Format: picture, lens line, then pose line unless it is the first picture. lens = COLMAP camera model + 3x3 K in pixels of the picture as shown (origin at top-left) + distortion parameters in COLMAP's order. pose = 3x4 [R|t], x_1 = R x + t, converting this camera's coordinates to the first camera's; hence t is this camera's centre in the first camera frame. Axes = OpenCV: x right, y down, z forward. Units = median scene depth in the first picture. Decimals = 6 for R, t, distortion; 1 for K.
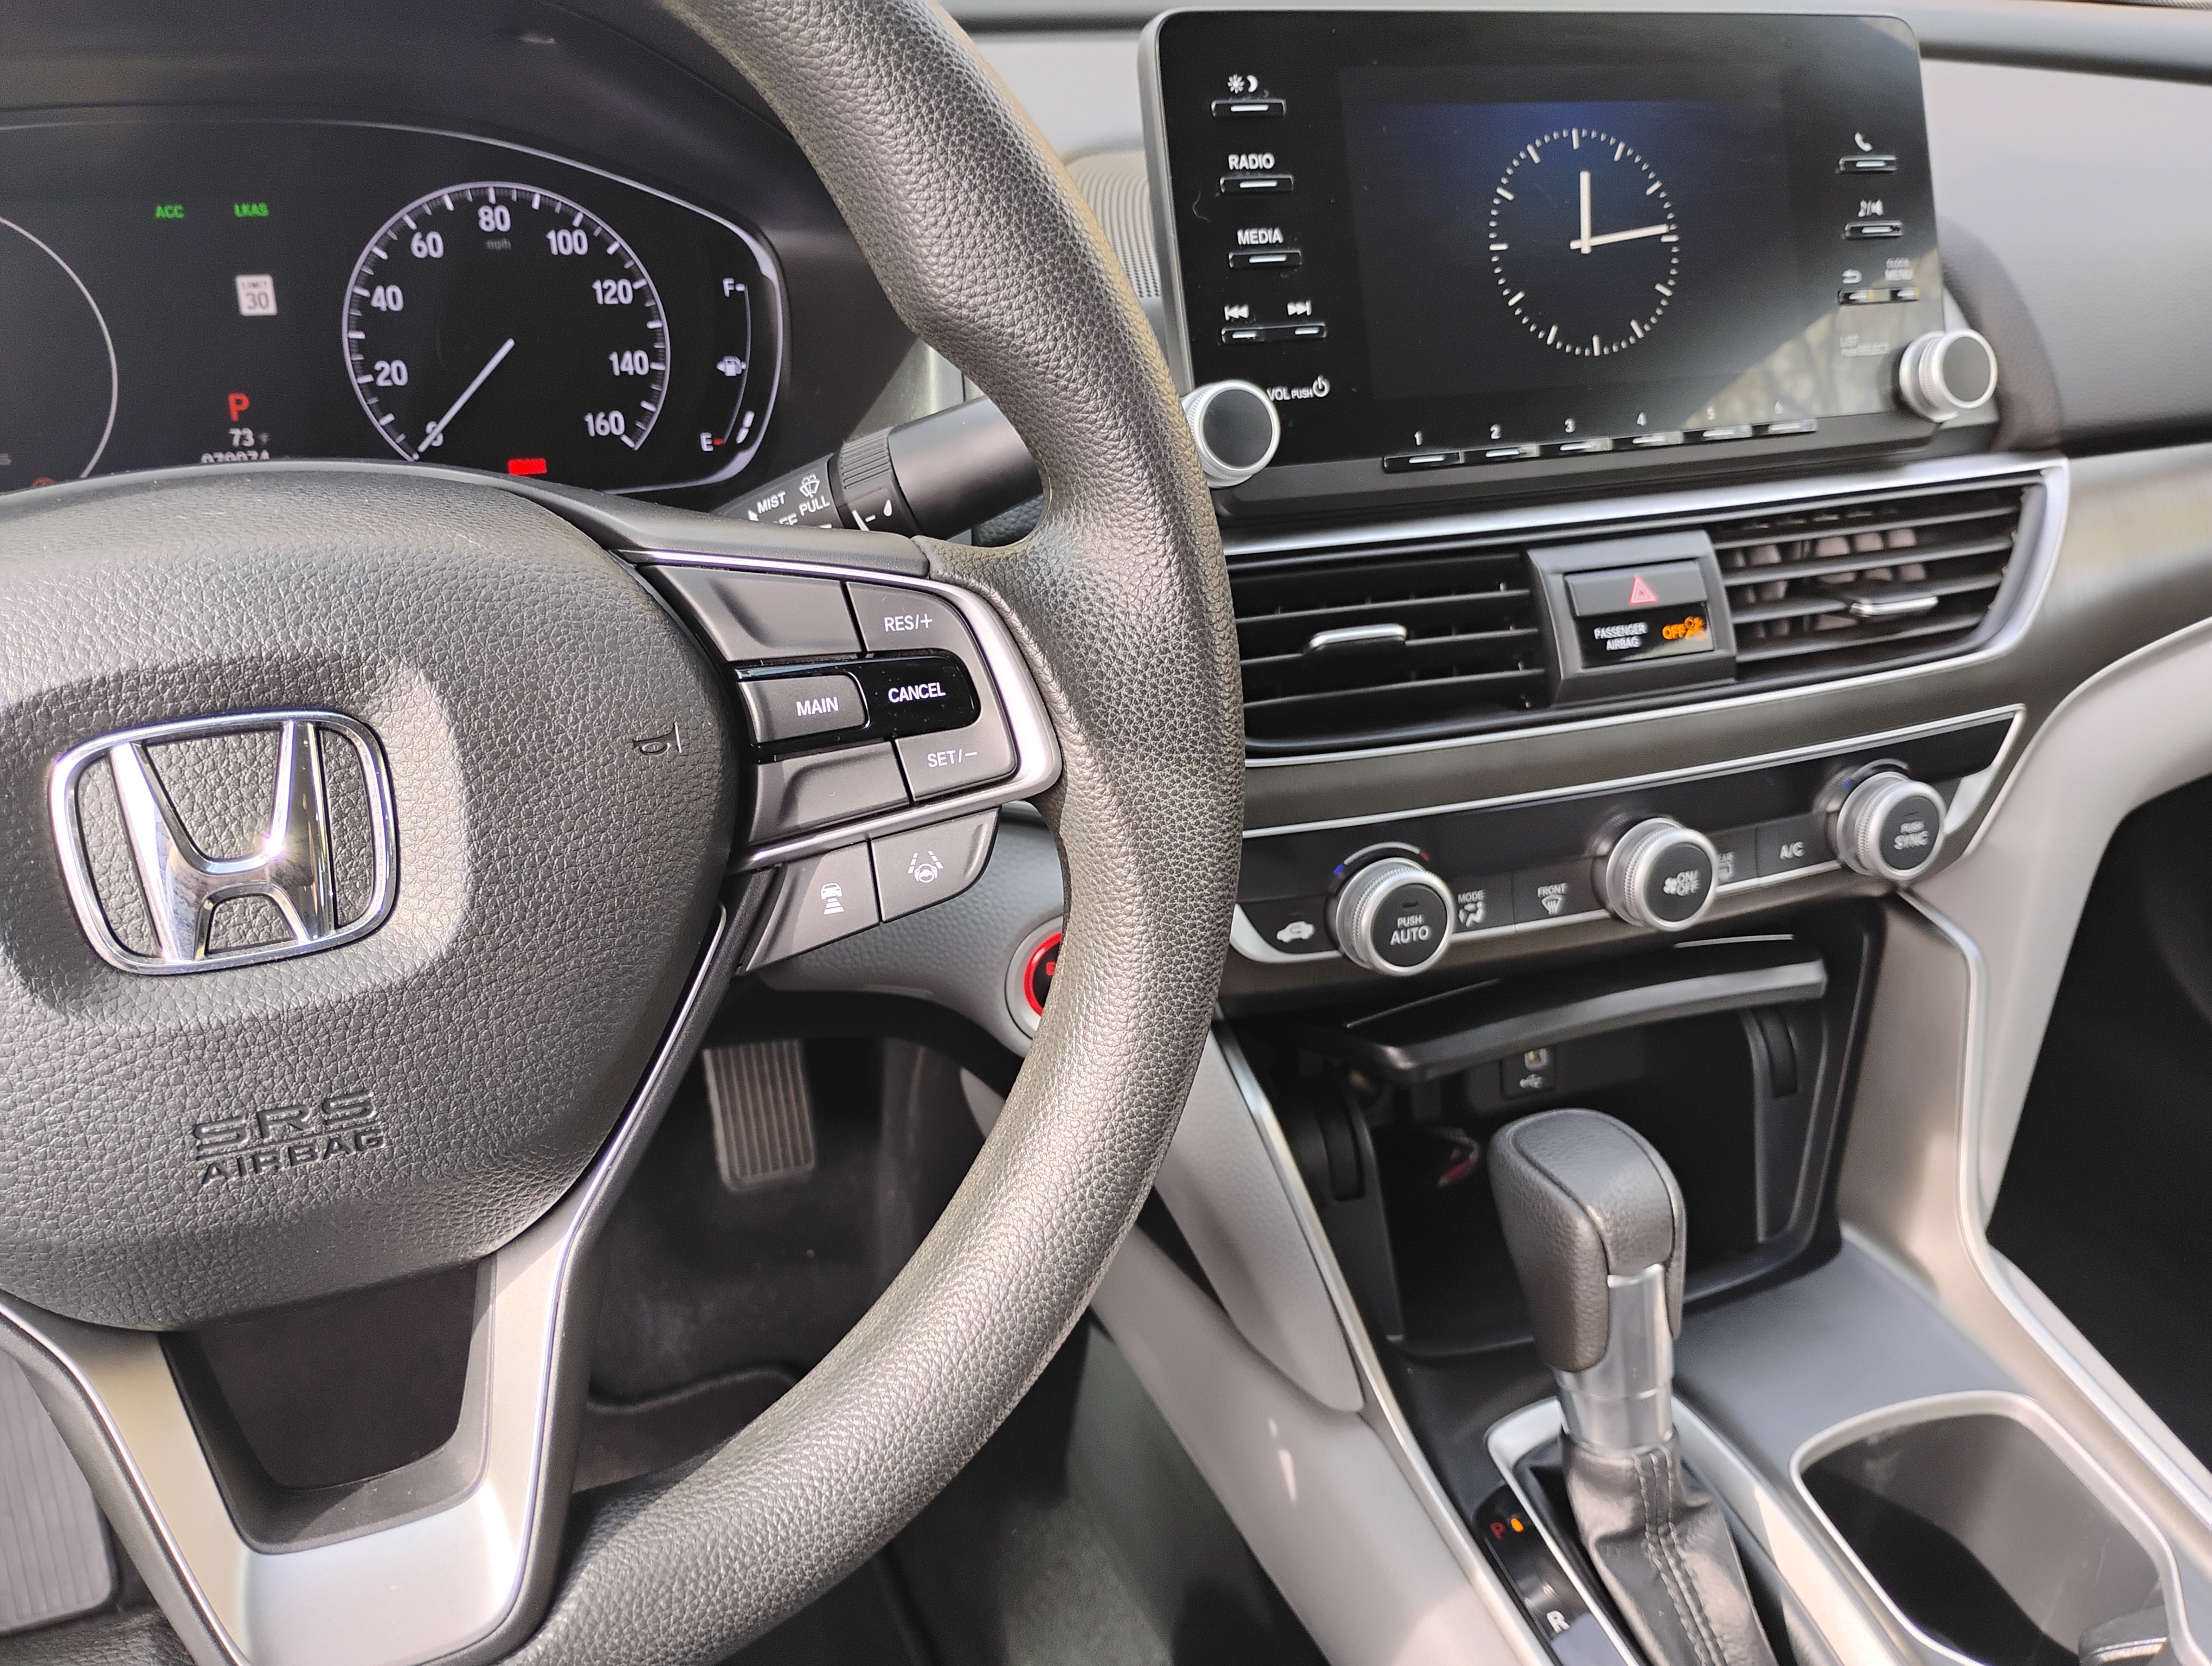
lens RADIAL K [[1844.8, 0, 1119.3], [0, 1844.8, 834.5], [0, 0, 1]] dist [0.044099, -0.062065]
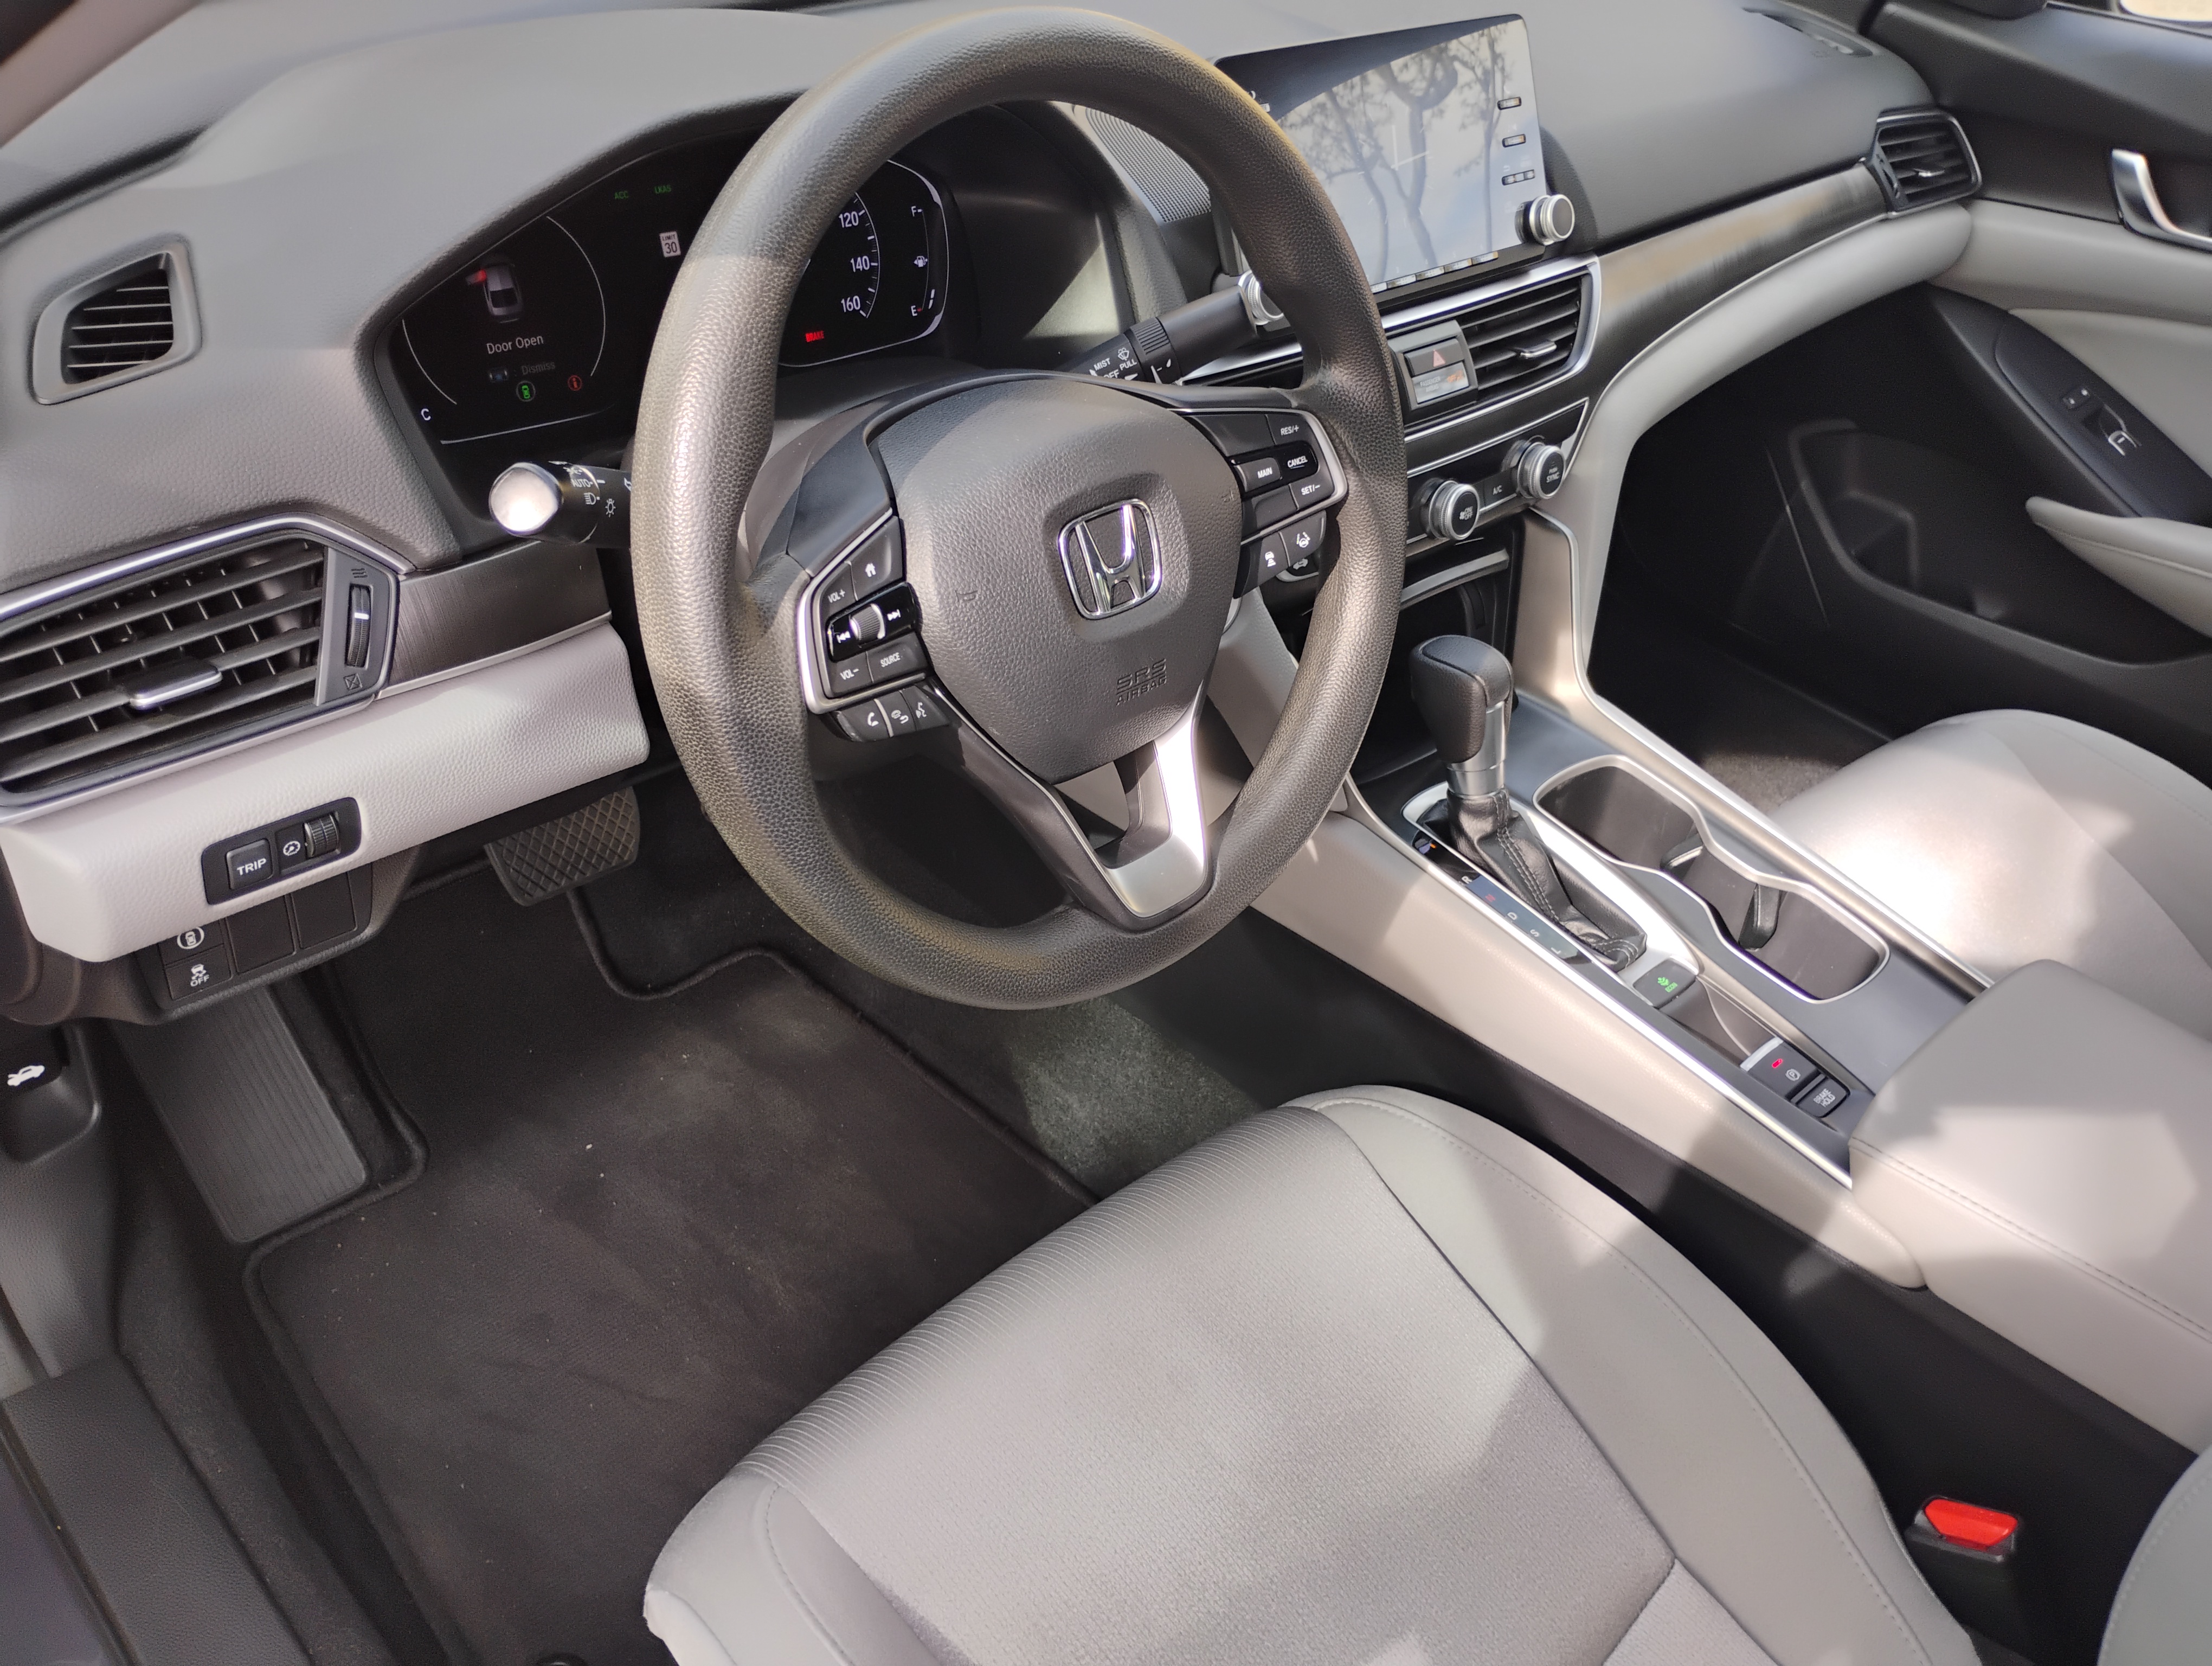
lens RADIAL K [[1844.8, 0, 1096.7], [0, 1844.8, 829.0], [0, 0, 1]] dist [0.044099, -0.062065]
pose [[0.926674, -0.172251, 0.334074, -0.720443], [0.113254, 0.975462, 0.188805, -0.057914], [-0.358398, -0.137125, 0.923443, -0.647785]]
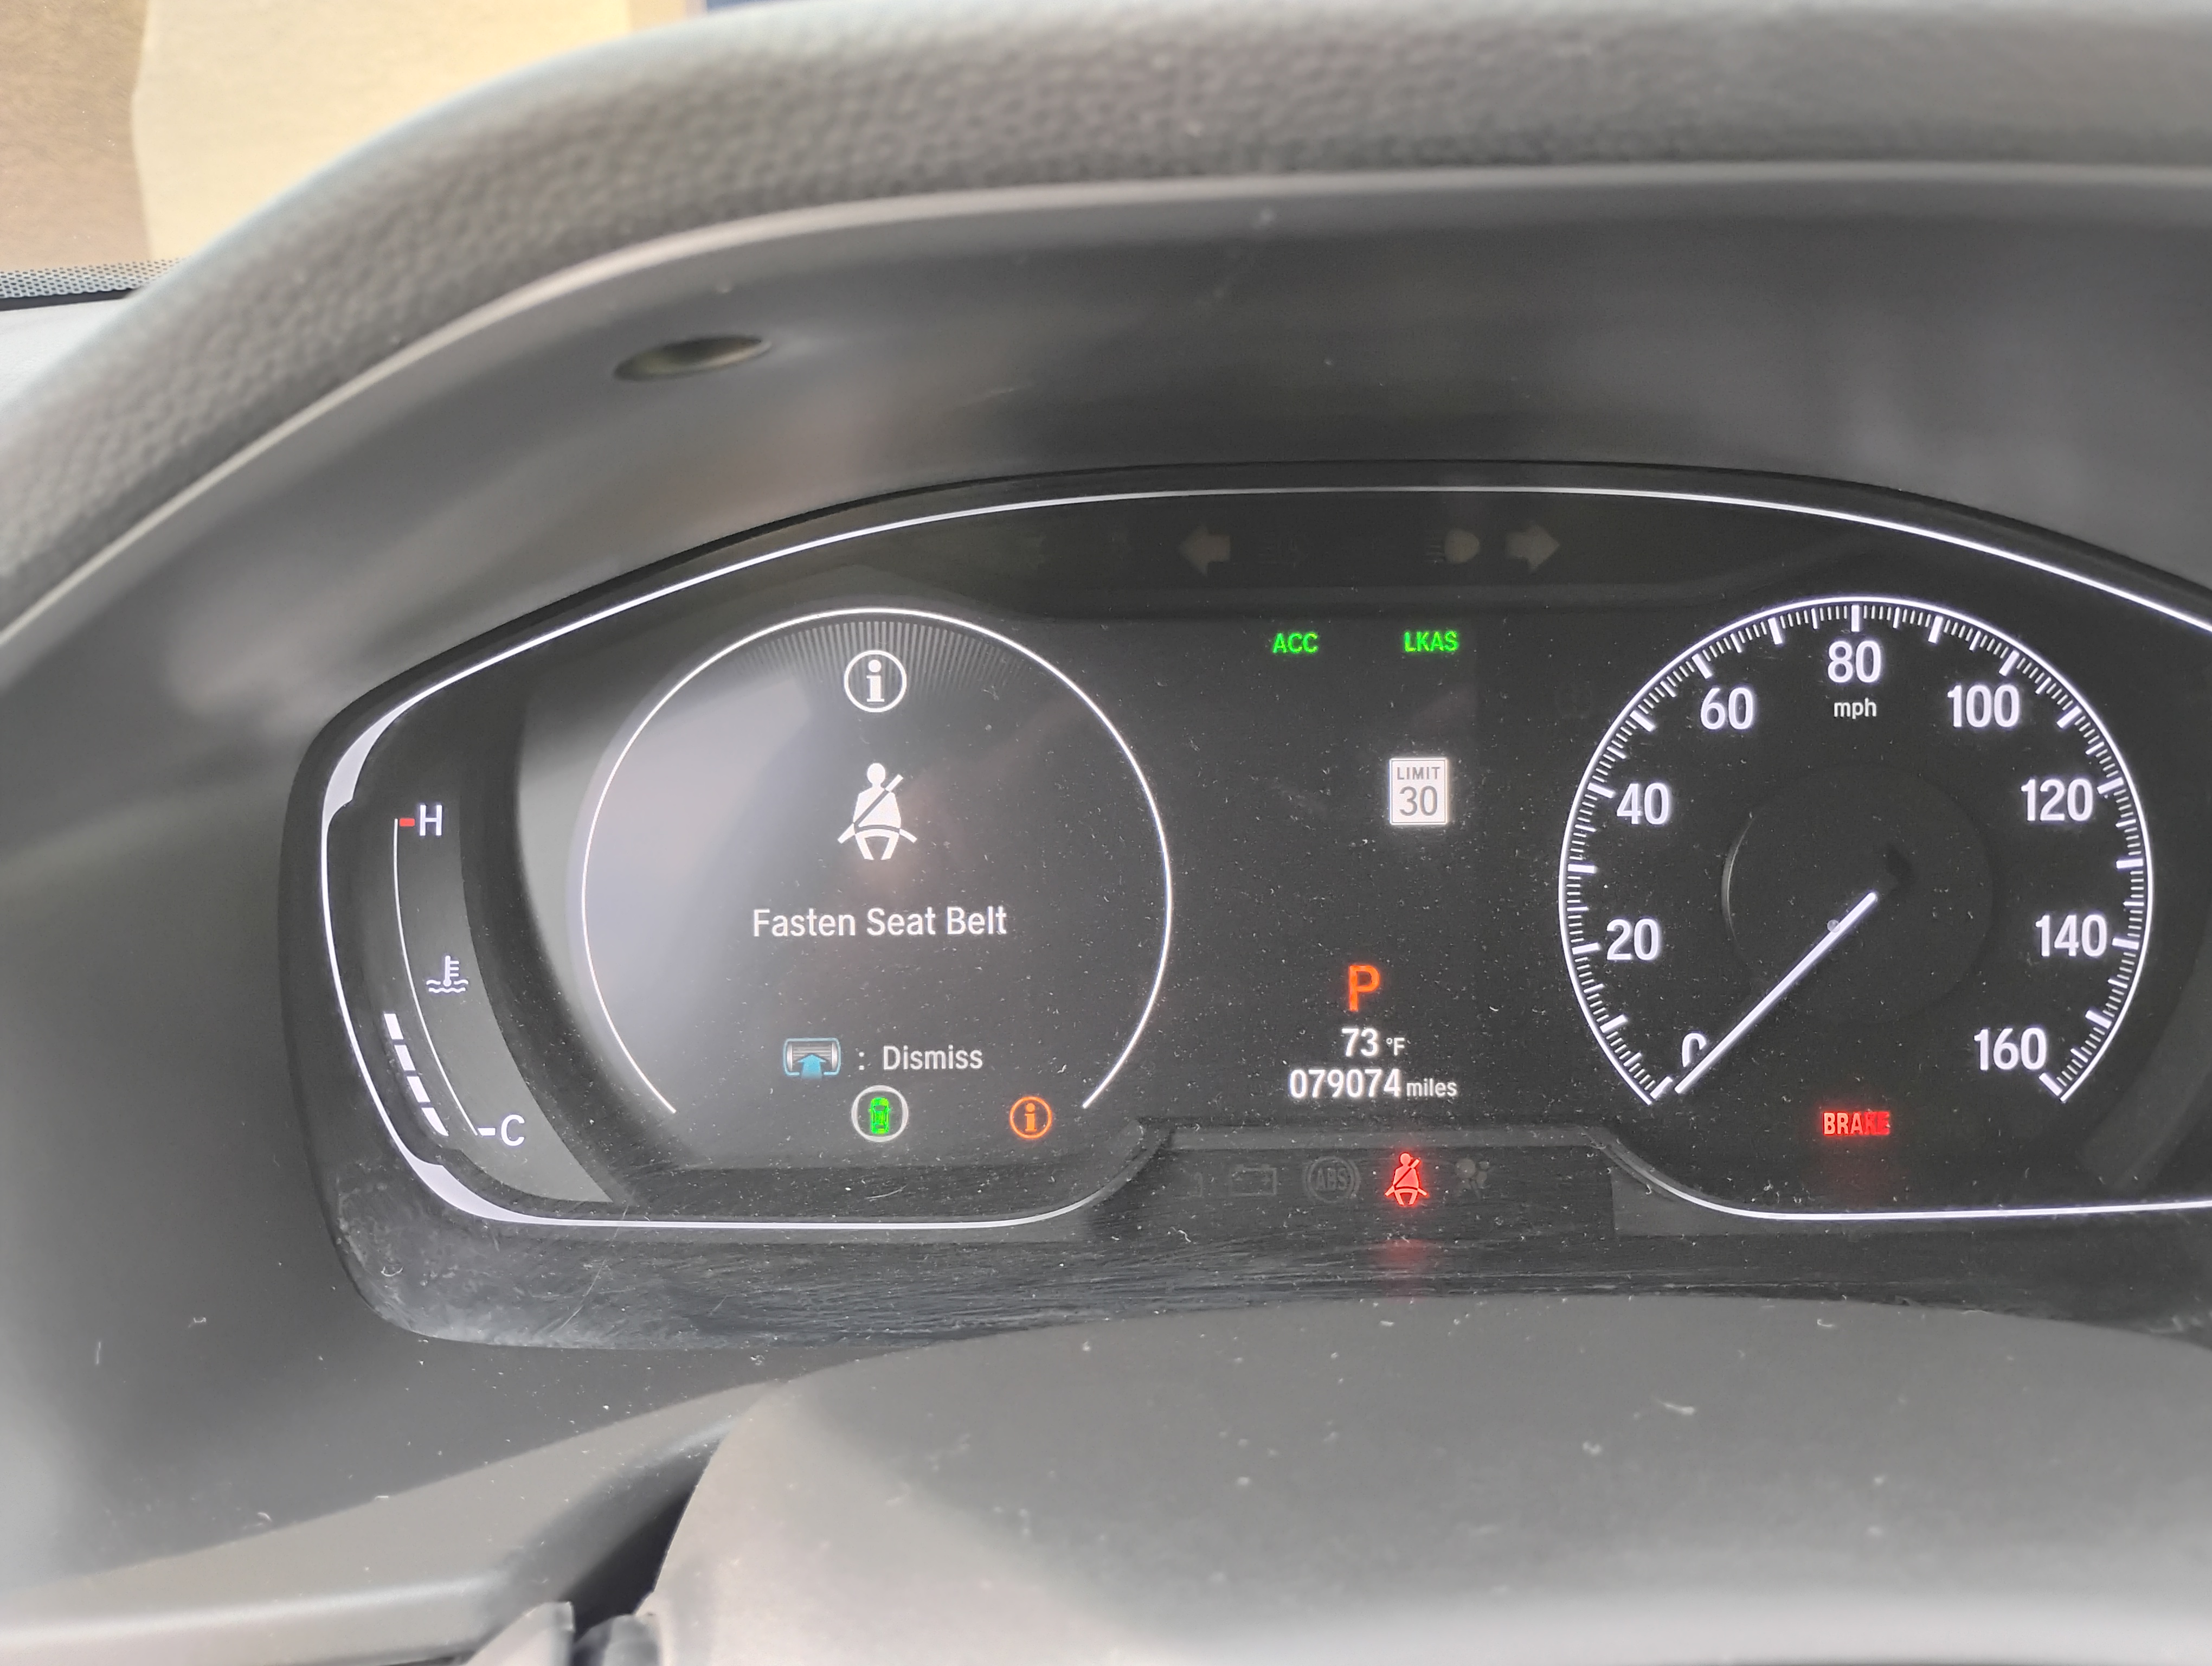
lens RADIAL K [[1844.8, 0, 1105.2], [0, 1844.8, 832.6], [0, 0, 1]] dist [0.044099, -0.062065]
pose [[0.936387, 0.073533, -0.343179, -0.351783], [-0.122211, 0.984925, -0.122422, -0.193744], [0.329004, 0.156575, 0.931258, 0.448720]]
